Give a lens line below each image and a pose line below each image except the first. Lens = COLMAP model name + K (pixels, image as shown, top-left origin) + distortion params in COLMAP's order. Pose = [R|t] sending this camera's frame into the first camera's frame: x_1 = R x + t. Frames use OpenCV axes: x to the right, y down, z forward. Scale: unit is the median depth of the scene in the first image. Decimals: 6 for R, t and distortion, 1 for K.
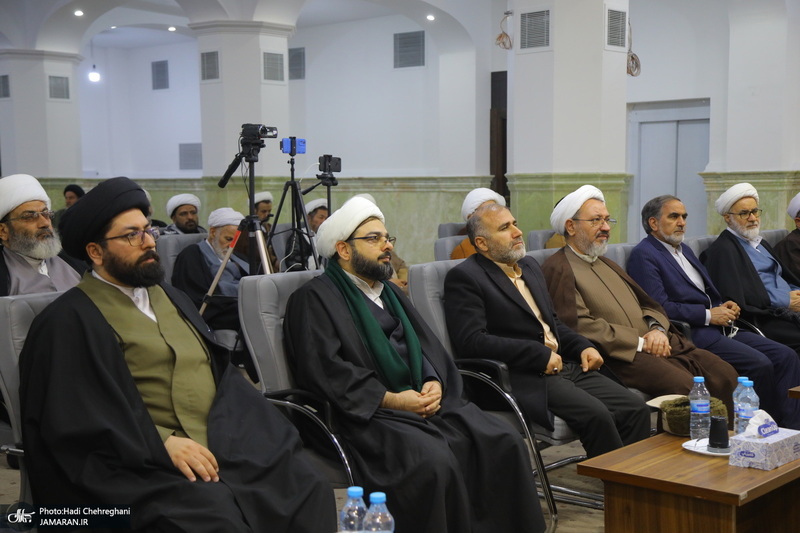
lens RADIAL K [[1113.9, 0, 402.4], [0, 1113.9, 279.2], [0, 0, 1]] dist [0.154934, 0.000000]
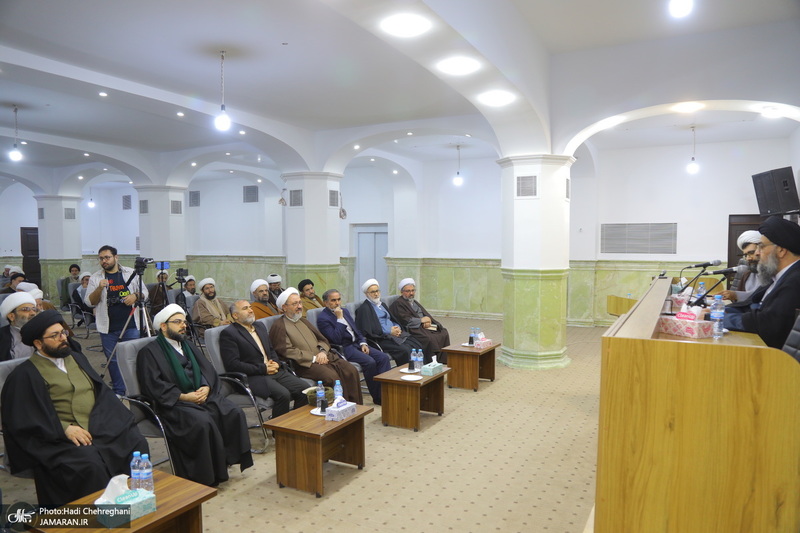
lens RADIAL K [[560.0, 0, 399.1], [0, 560.0, 271.5], [0, 0, 1]] dist [-0.111817, 0.062793]
pose [[0.973521, -0.007041, 0.228490, 0.162930], [0.015306, 0.999290, -0.034418, -0.104029], [-0.228086, 0.037004, 0.972938, -0.194985]]
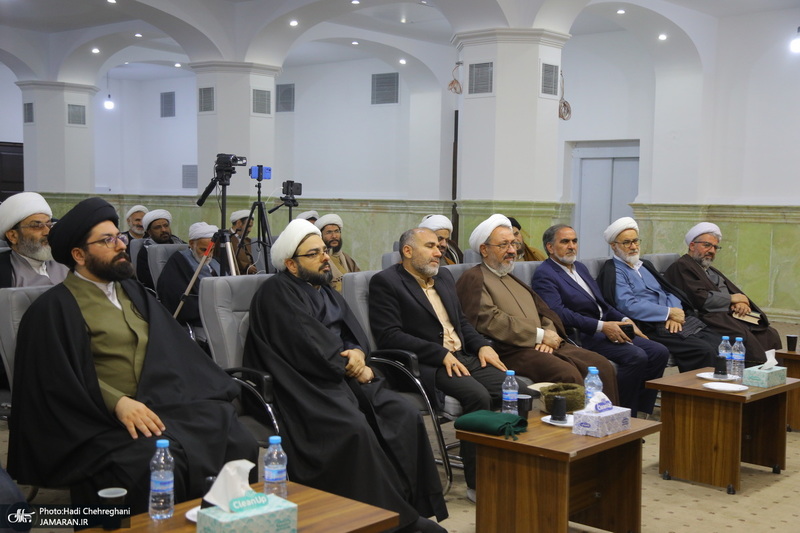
lens RADIAL K [[1013.9, 0, 399.0], [0, 1013.9, 274.5], [0, 0, 1]] dist [0.114346, 0.000000]
pose [[0.999631, 0.025904, 0.008174, 0.072930], [-0.025764, 0.999527, -0.016797, 0.007828], [-0.008605, 0.016580, 0.999826, -0.151492]]
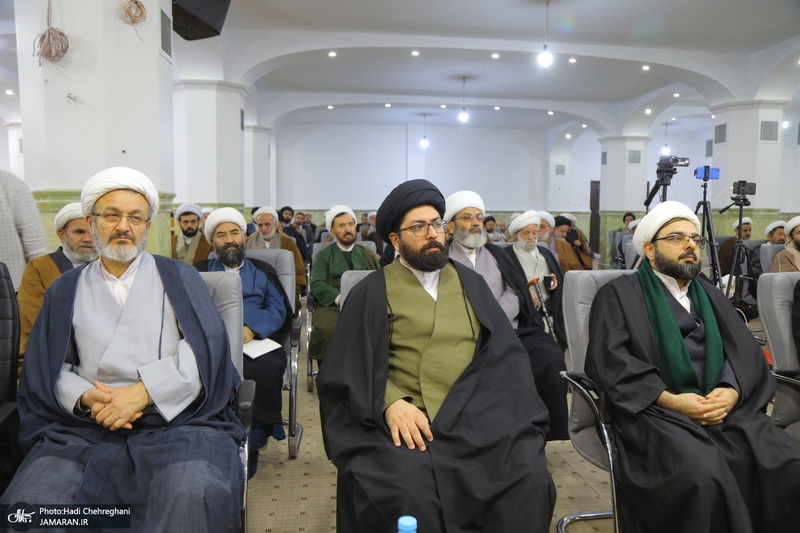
lens RADIAL K [[605.3, 0, 420.4], [0, 605.3, 273.4], [0, 0, 1]] dist [-0.011888, 0.012581]
pose [[0.765762, 0.071862, -0.639096, 0.158464], [-0.067881, 0.997218, 0.030795, -0.008474], [0.639532, 0.019801, 0.768510, 0.432116]]
